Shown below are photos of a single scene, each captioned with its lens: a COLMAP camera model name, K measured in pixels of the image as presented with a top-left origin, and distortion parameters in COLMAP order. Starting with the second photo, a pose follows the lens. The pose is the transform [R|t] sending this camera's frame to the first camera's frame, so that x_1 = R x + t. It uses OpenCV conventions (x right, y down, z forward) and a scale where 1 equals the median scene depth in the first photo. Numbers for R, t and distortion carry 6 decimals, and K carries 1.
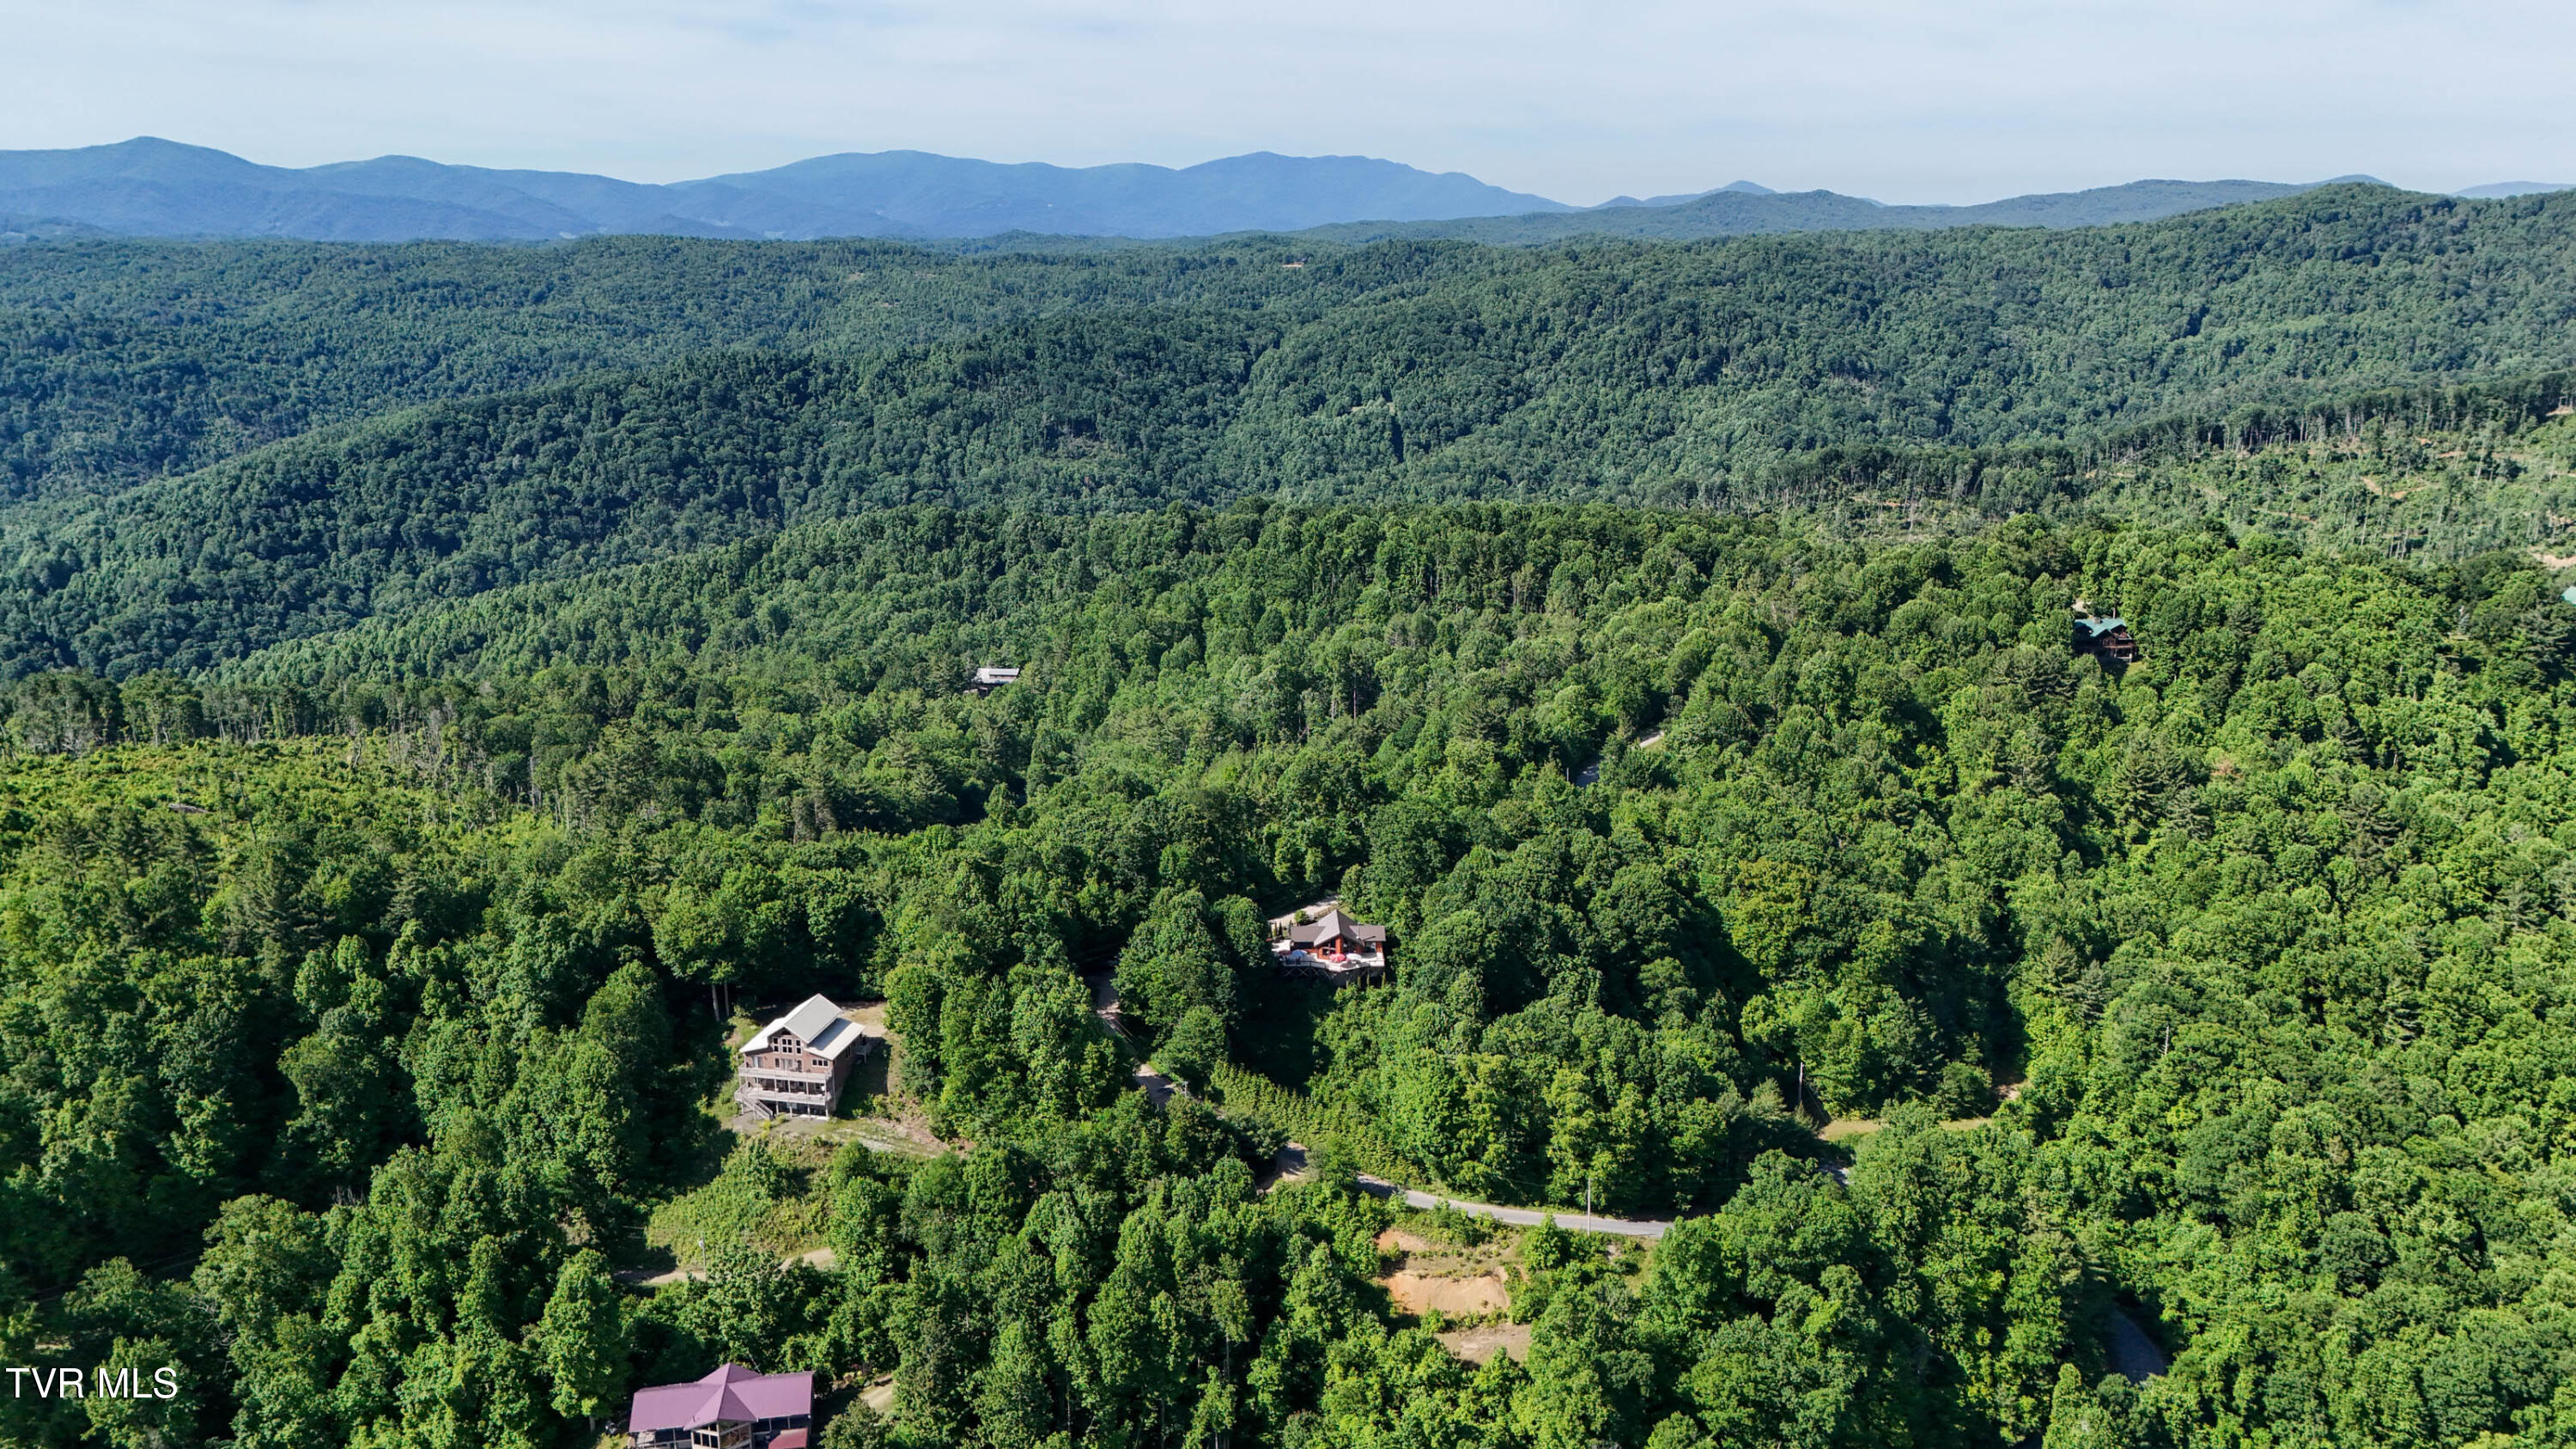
lens RADIAL K [[1882.1, 0, 1280.8], [0, 1882.1, 713.5], [0, 0, 1]] dist [0.083224, -0.086117]
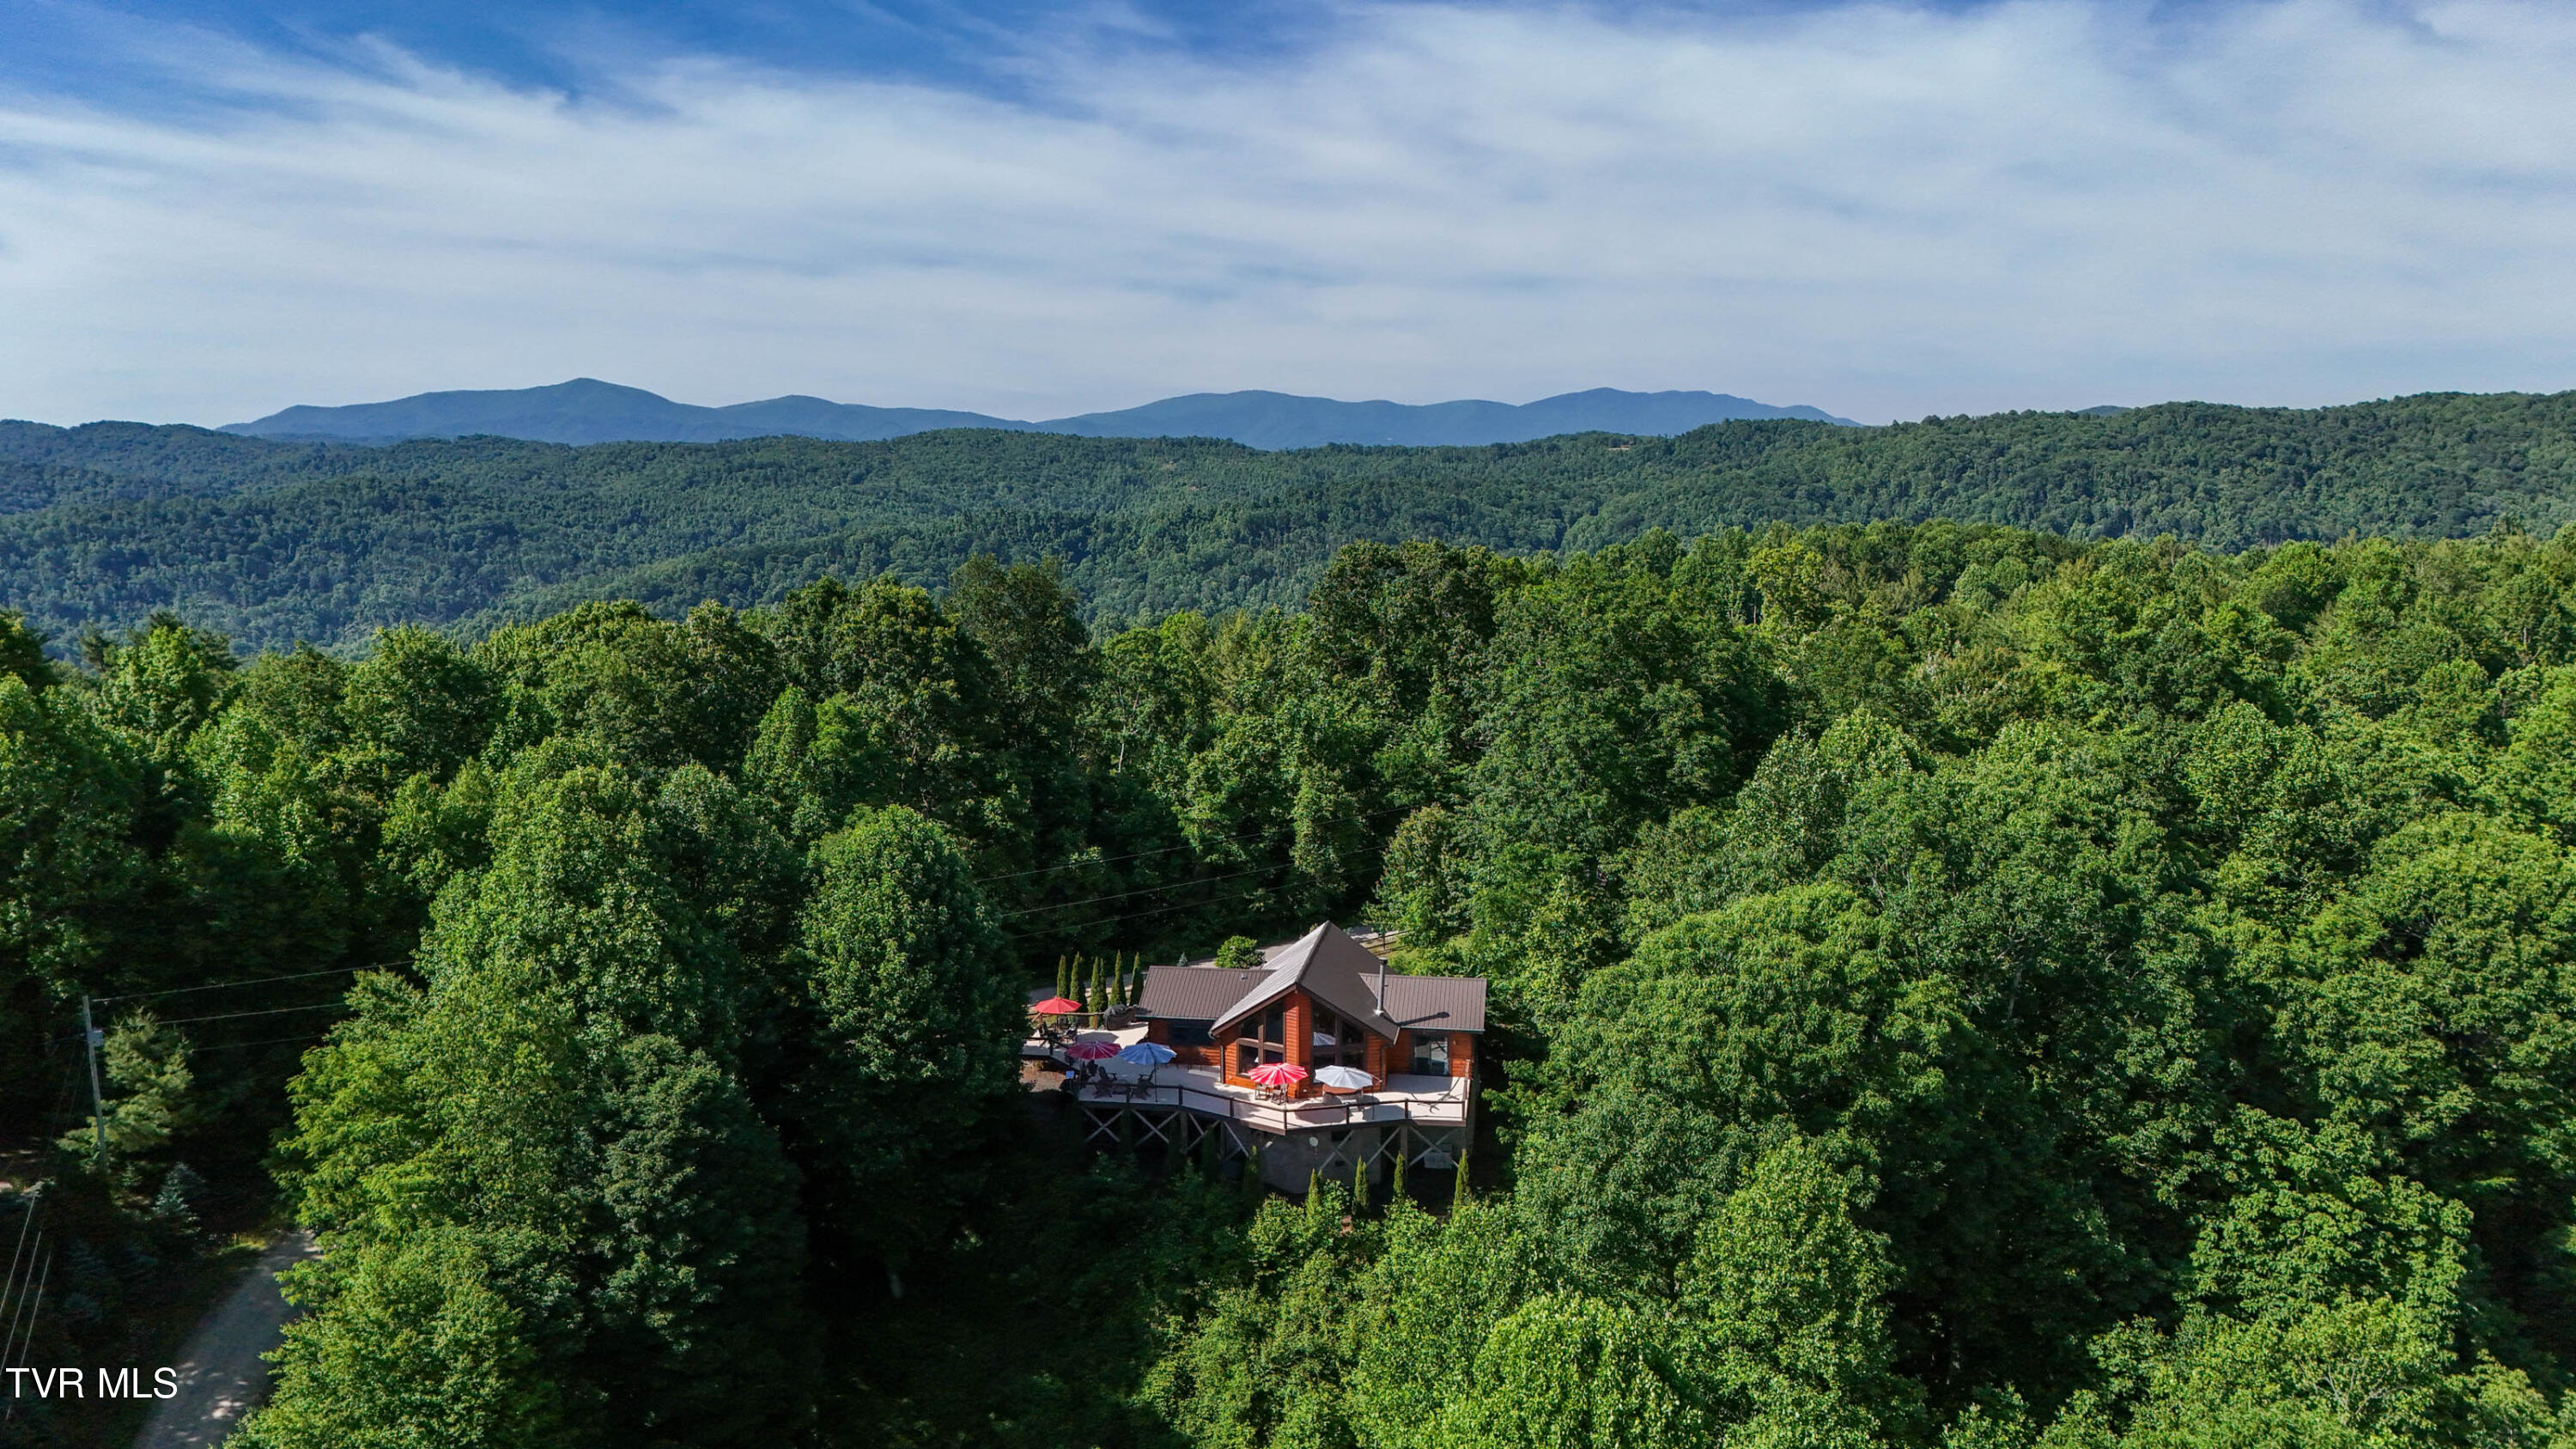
lens RADIAL K [[1882.1, 0, 1292.4], [0, 1882.1, 719.2], [0, 0, 1]] dist [0.083224, -0.086117]
pose [[0.985418, 0.026827, -0.168020, 0.068664], [-0.046656, 0.992246, -0.115204, 0.103145], [0.163627, 0.121364, 0.979029, 0.691314]]
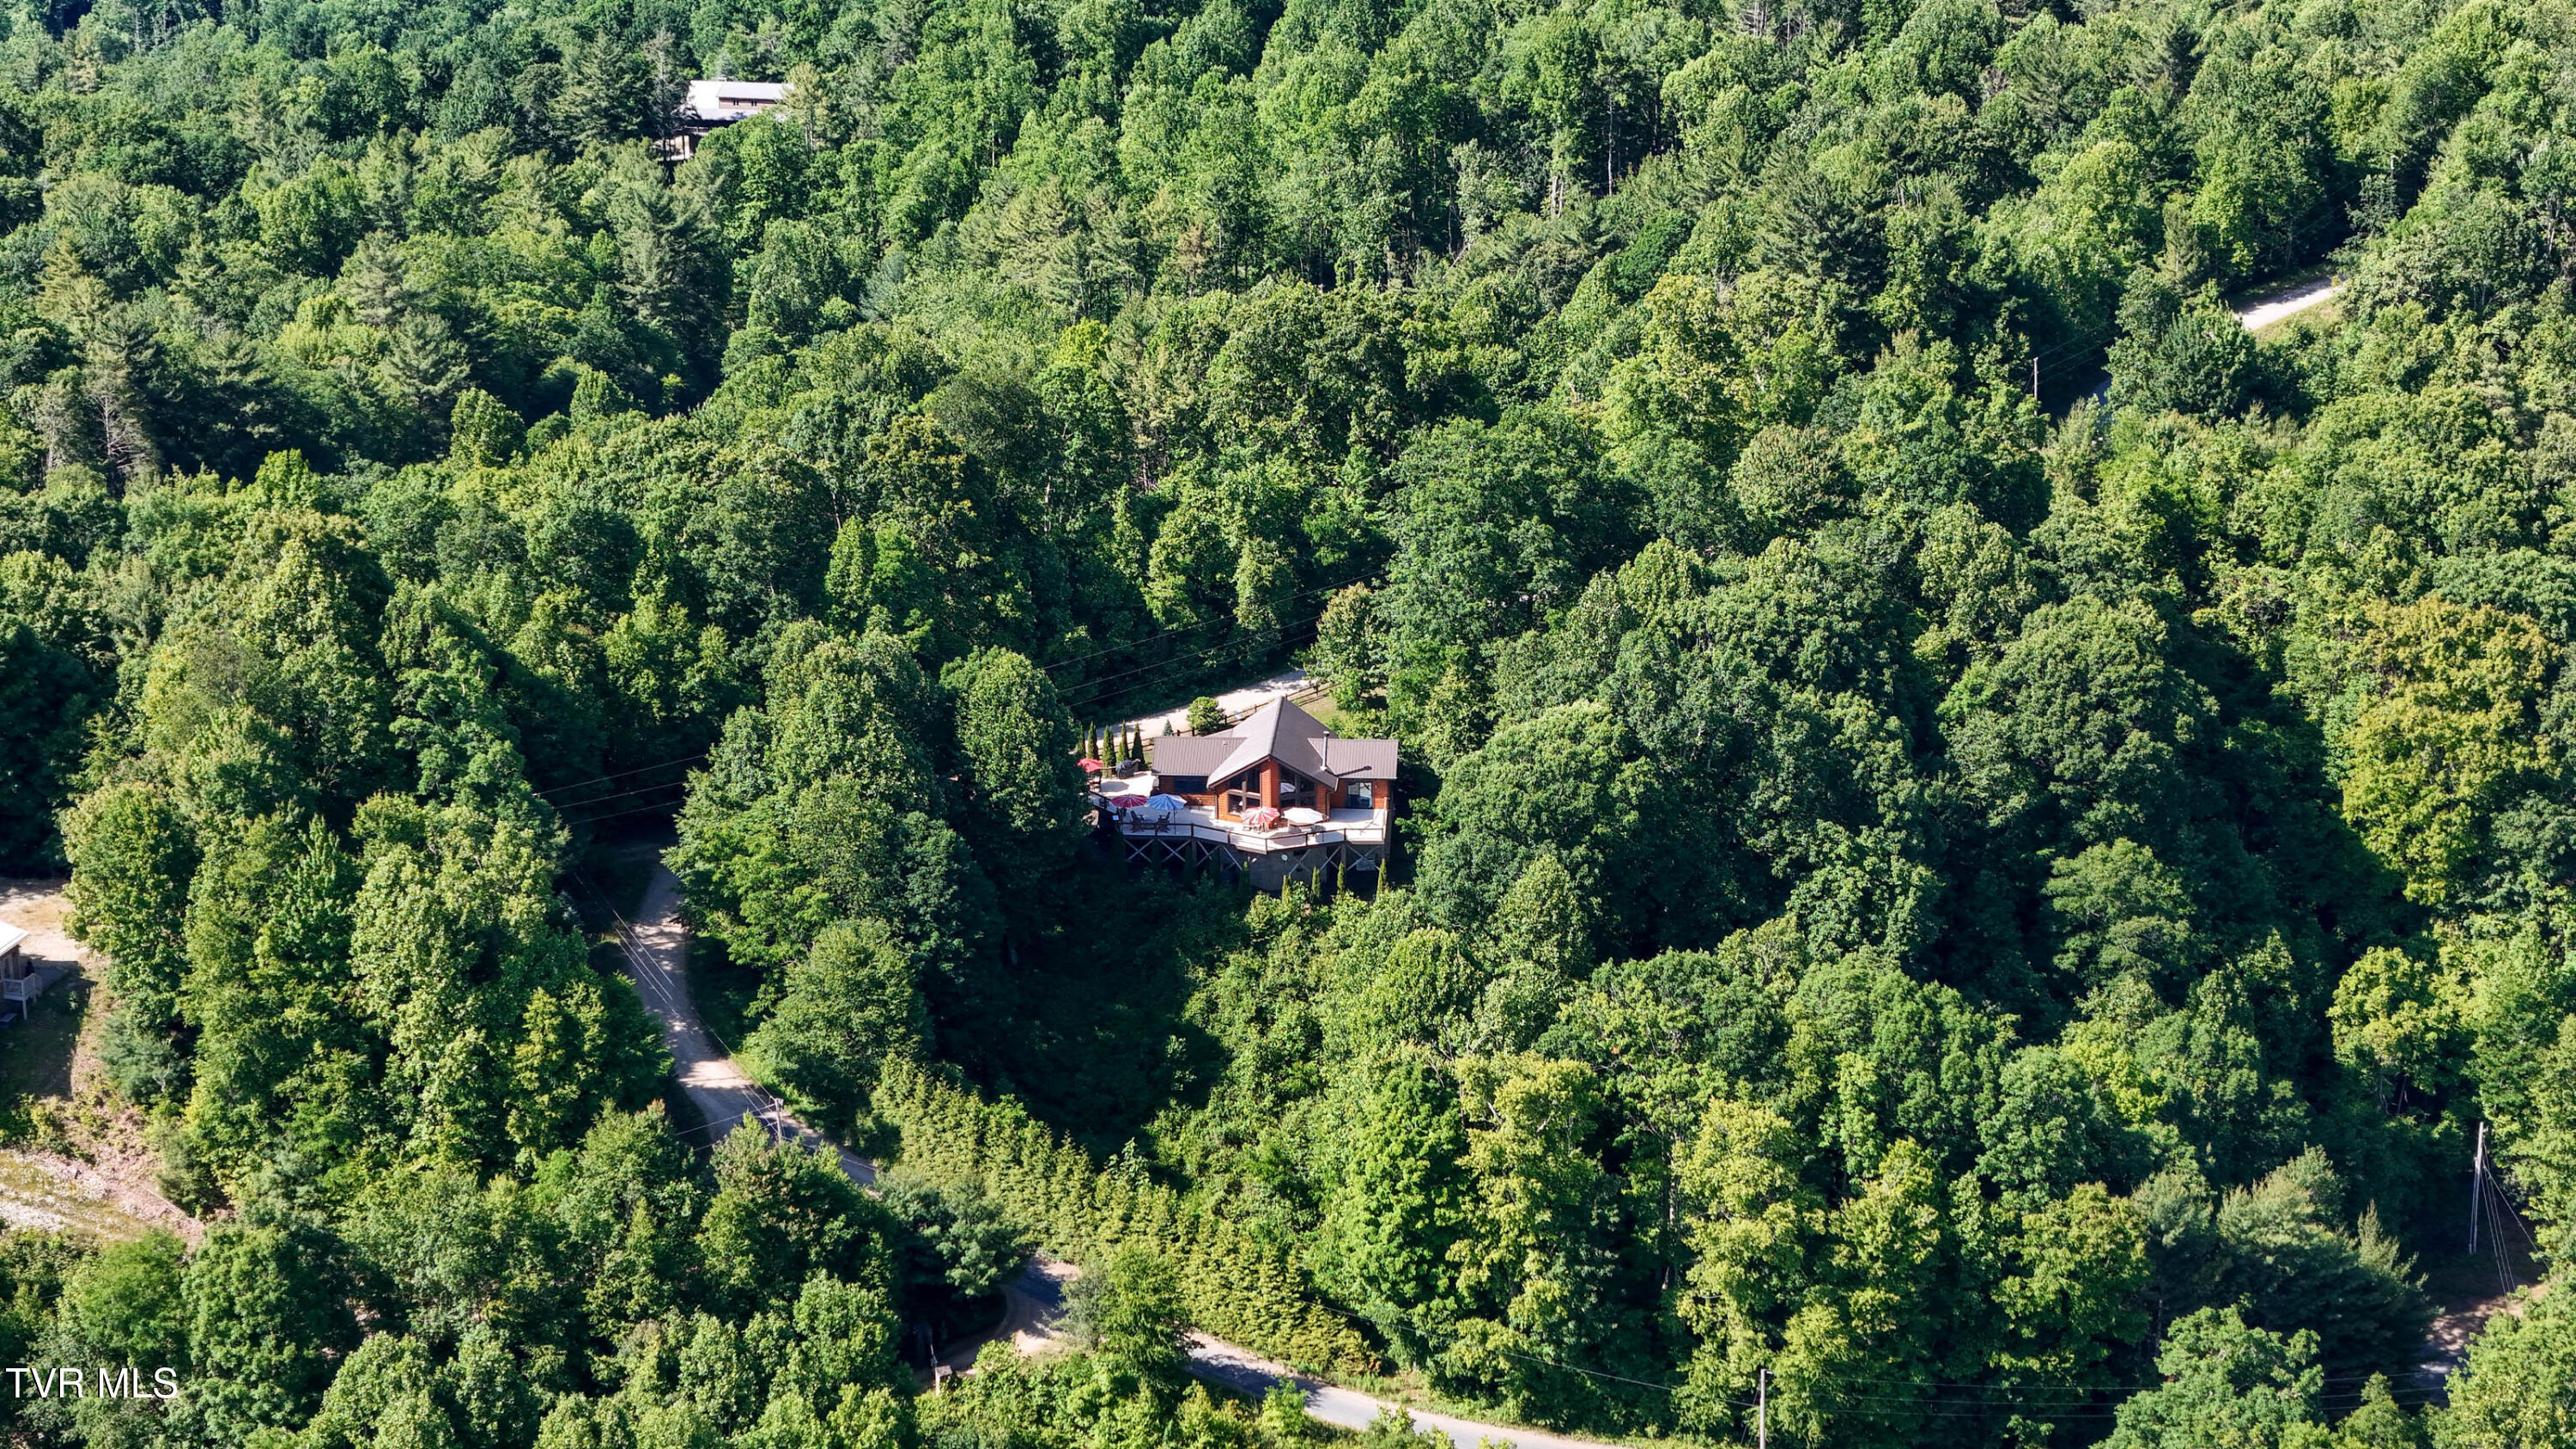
lens RADIAL K [[5214.6, 0, 1315.8], [0, 5214.6, 603.6], [0, 0, 1]] dist [-0.219747, 0.000000]
pose [[0.995788, 0.027493, -0.087462, 0.124276], [-0.021316, 0.997263, 0.070791, 0.009626], [0.089169, -0.068629, 0.993649, -0.052342]]
